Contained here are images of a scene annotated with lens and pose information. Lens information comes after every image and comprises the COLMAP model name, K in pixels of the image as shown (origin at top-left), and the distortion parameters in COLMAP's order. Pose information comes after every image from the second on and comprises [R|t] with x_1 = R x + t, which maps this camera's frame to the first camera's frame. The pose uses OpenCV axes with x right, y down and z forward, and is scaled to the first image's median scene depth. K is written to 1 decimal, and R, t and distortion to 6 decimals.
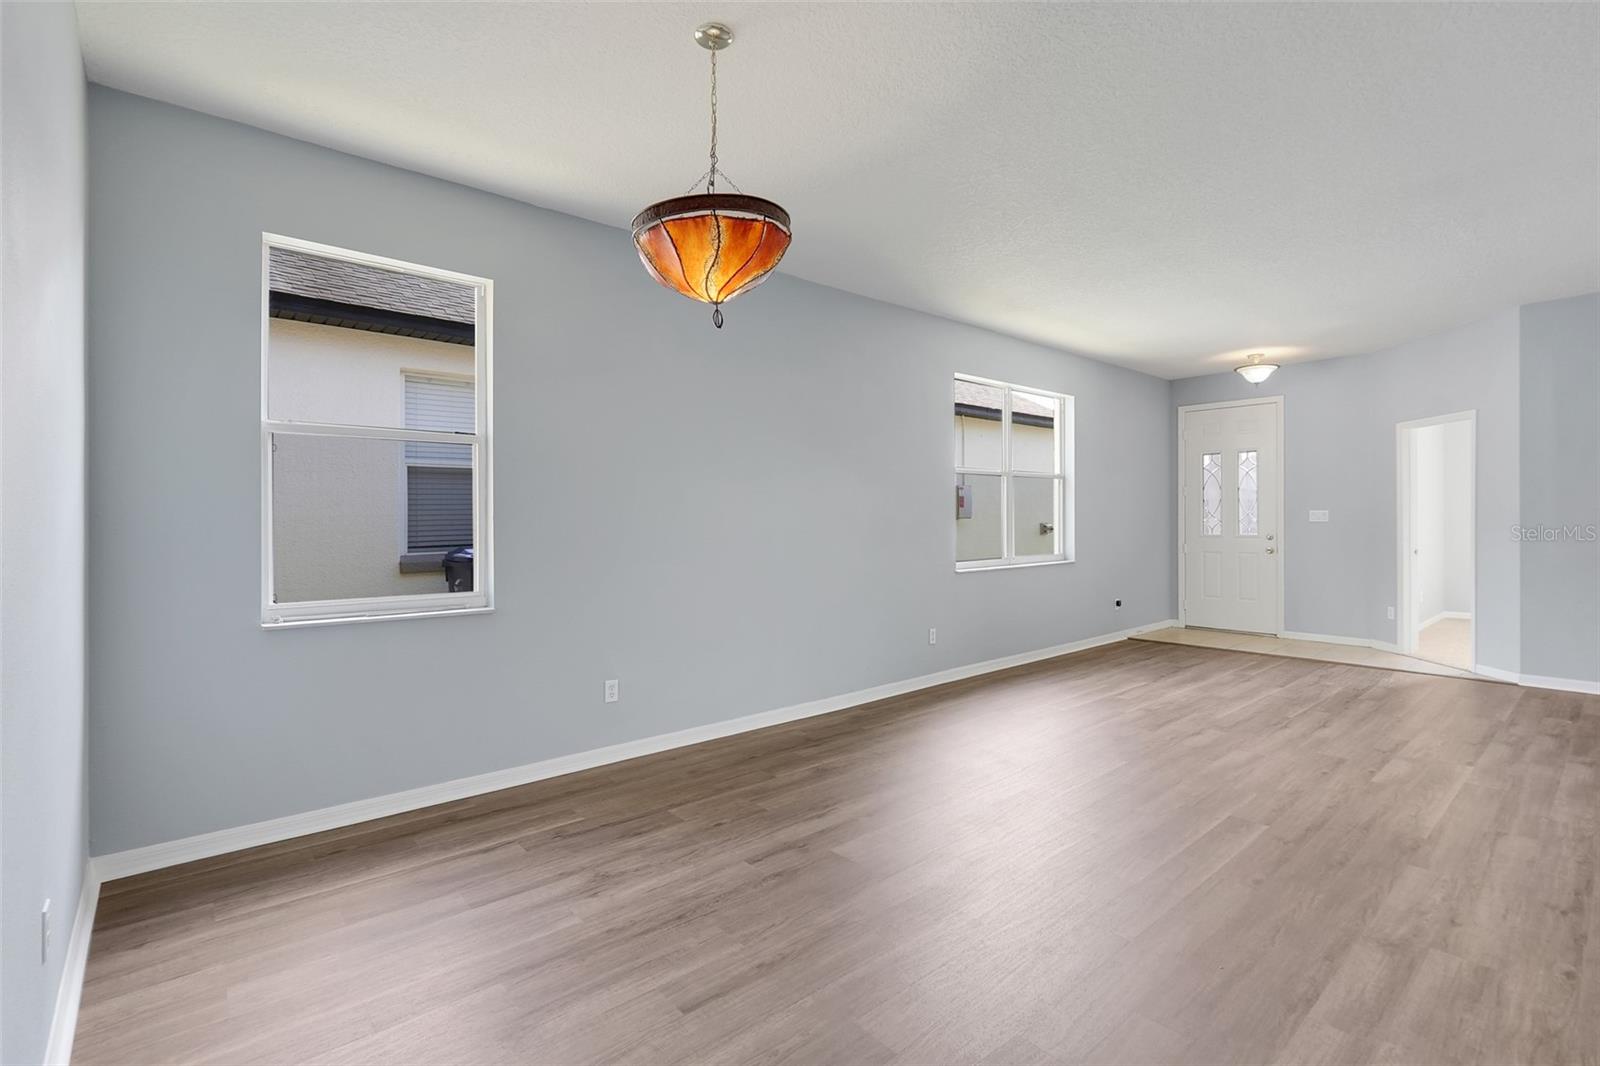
lens RADIAL K [[731.4, 0, 798.4], [0, 731.4, 523.2], [0, 0, 1]] dist [-0.008859, 0.000283]
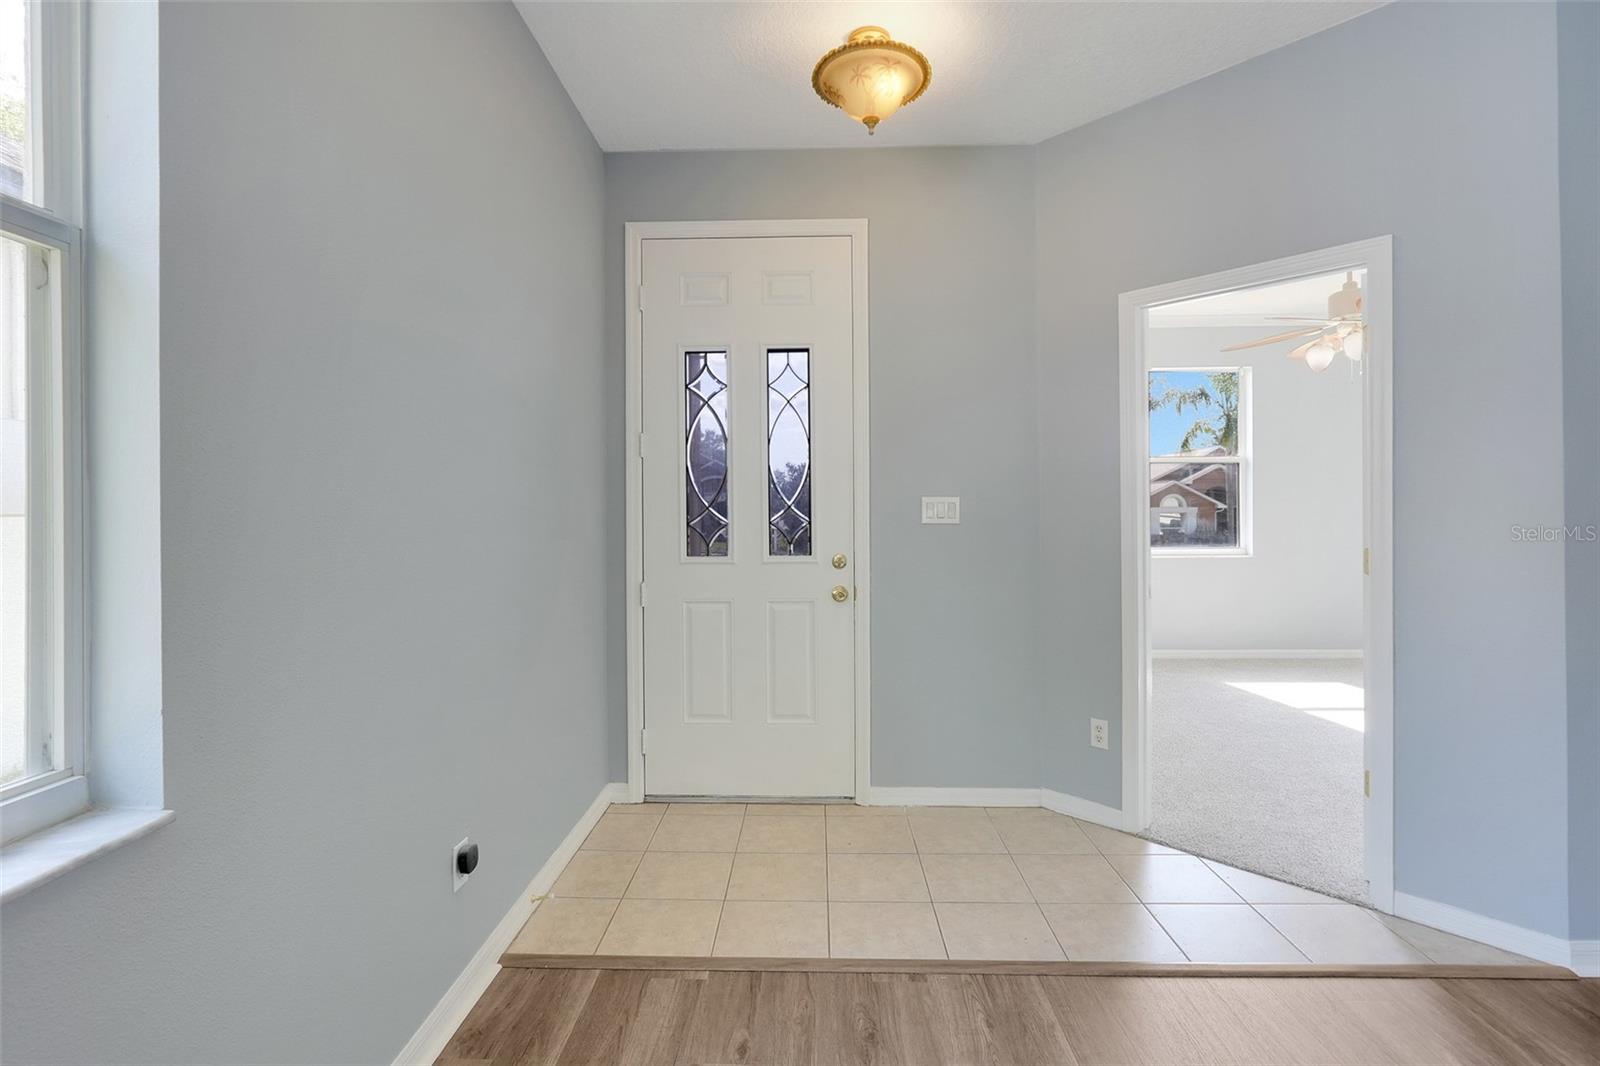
lens RADIAL K [[731.4, 0, 798.4], [0, 731.4, 523.2], [0, 0, 1]] dist [-0.008859, 0.000283]
pose [[0.673193, -0.003710, 0.739458, 0.332016], [0.003106, 0.999993, 0.002190, -0.003361], [-0.739460, 0.000822, 0.673199, 0.749989]]
